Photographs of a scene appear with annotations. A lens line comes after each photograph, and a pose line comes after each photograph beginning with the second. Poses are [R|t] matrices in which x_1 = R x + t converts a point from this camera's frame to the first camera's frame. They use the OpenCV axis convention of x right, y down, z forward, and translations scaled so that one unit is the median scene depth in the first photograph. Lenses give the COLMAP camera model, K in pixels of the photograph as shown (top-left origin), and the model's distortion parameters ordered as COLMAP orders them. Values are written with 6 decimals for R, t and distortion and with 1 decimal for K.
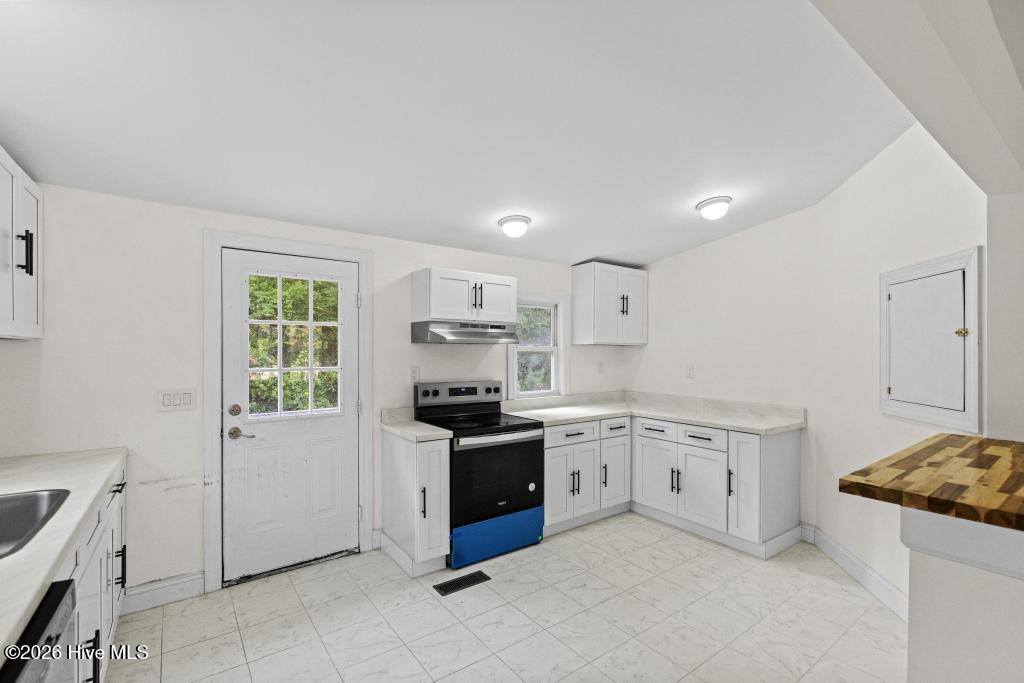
lens RADIAL K [[466.1, 0, 518.1], [0, 466.1, 349.2], [0, 0, 1]] dist [-0.002245, -0.000439]
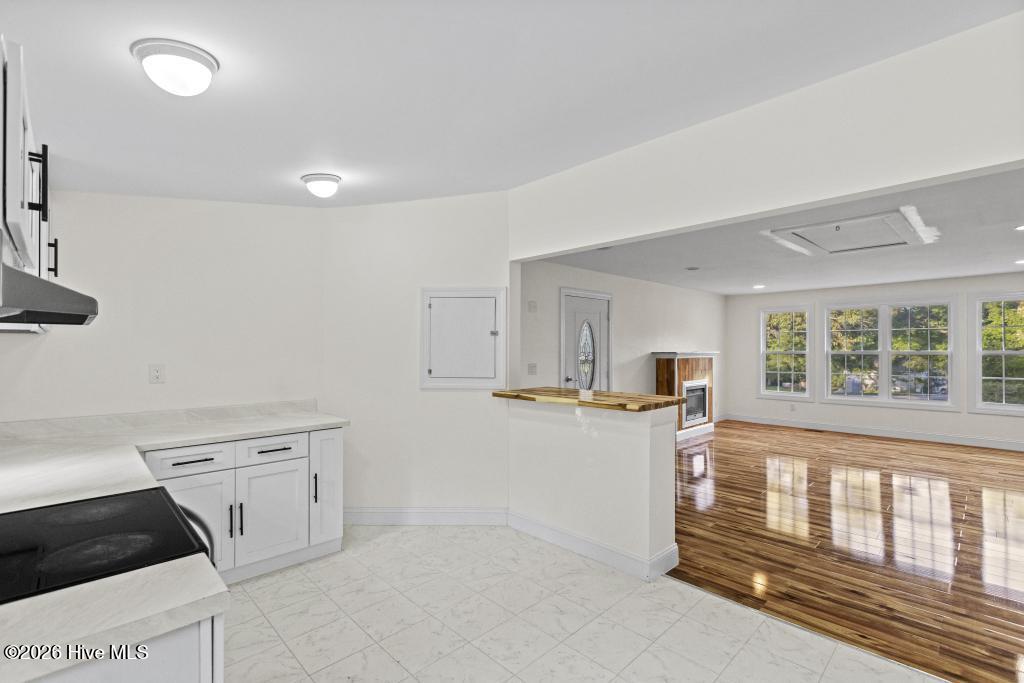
lens RADIAL K [[466.1, 0, 518.4], [0, 466.1, 340.5], [0, 0, 1]] dist [-0.002245, -0.000439]
pose [[-0.150886, 0.010552, 0.988495, -0.507081], [-0.000589, 0.999942, -0.010764, 0.006764], [-0.988551, -0.002207, -0.150871, 0.738708]]
